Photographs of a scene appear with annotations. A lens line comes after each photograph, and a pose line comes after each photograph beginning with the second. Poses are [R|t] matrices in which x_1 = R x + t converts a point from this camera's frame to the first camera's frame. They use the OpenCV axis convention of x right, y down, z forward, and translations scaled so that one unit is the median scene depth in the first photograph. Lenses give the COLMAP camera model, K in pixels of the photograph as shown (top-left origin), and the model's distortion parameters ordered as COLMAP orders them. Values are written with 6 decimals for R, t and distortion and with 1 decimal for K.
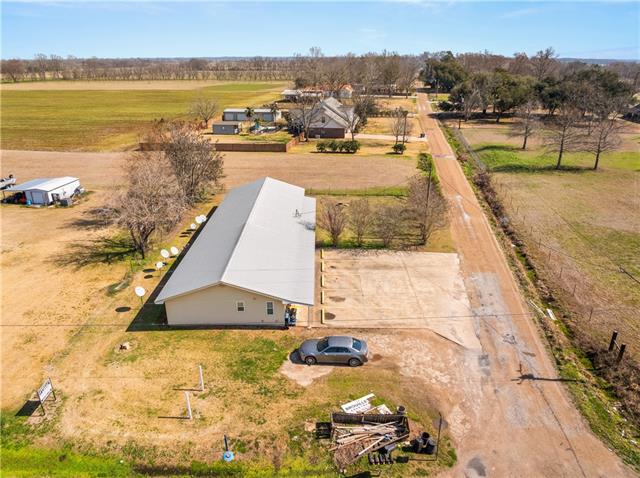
lens RADIAL K [[452.0, 0, 320.0], [0, 452.0, 239.0], [0, 0, 1]] dist [-0.038800, -0.001694]
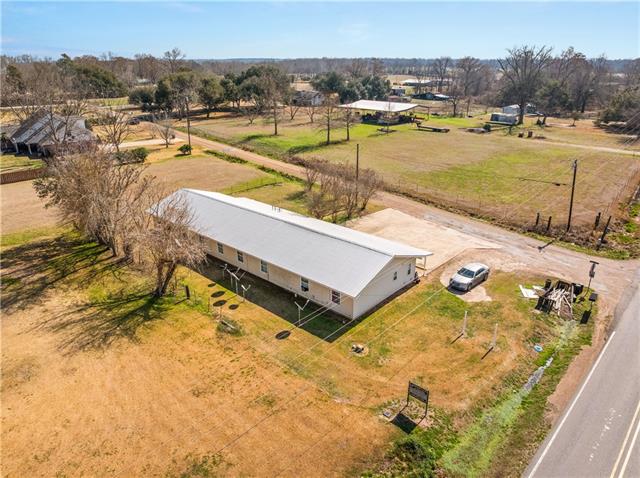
lens RADIAL K [[447.2, 0, 320.0], [0, 447.2, 239.0], [0, 0, 1]] dist [-0.040287, 0.004161]
pose [[0.676055, -0.275711, 0.683325, -1.054338], [0.275494, 0.954681, 0.112637, -0.119101], [-0.683413, 0.112103, 0.721374, 0.315302]]
